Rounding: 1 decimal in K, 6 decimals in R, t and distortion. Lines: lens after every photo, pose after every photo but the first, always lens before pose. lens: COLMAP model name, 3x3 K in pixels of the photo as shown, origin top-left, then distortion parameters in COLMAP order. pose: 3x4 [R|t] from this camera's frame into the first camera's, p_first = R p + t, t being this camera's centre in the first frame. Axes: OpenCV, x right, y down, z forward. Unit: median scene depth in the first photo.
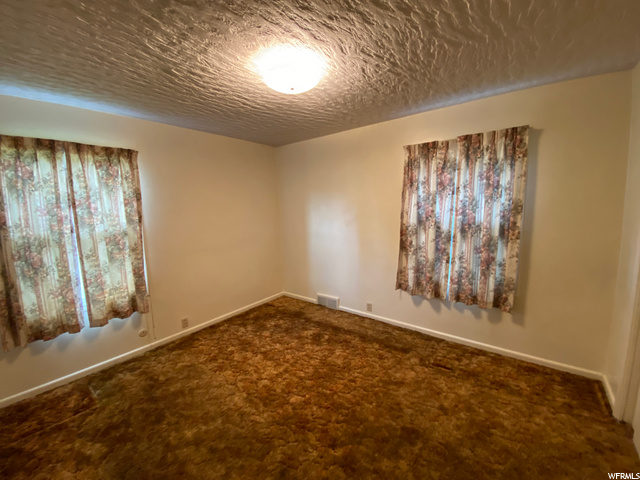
lens RADIAL K [[259.2, 0, 320.0], [0, 259.2, 240.0], [0, 0, 1]] dist [0.024026, -0.022964]
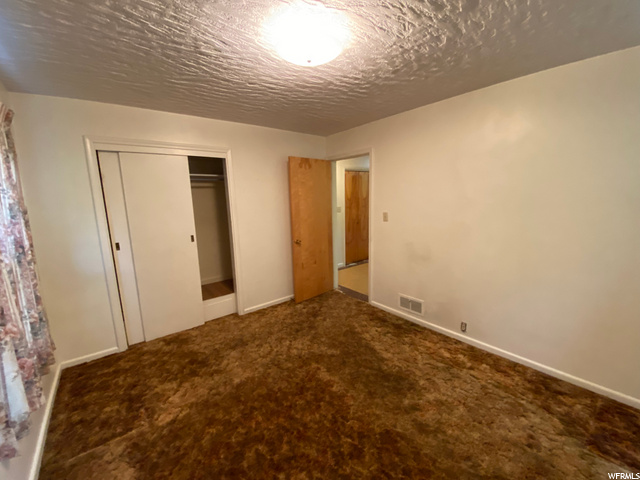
lens RADIAL K [[259.2, 0, 320.0], [0, 259.2, 240.0], [0, 0, 1]] dist [0.024026, -0.022964]
pose [[-0.971828, 0.013692, 0.235291, -0.343694], [0.080278, 0.957847, 0.275834, -0.262164], [-0.221596, 0.286952, -0.931962, 2.007941]]
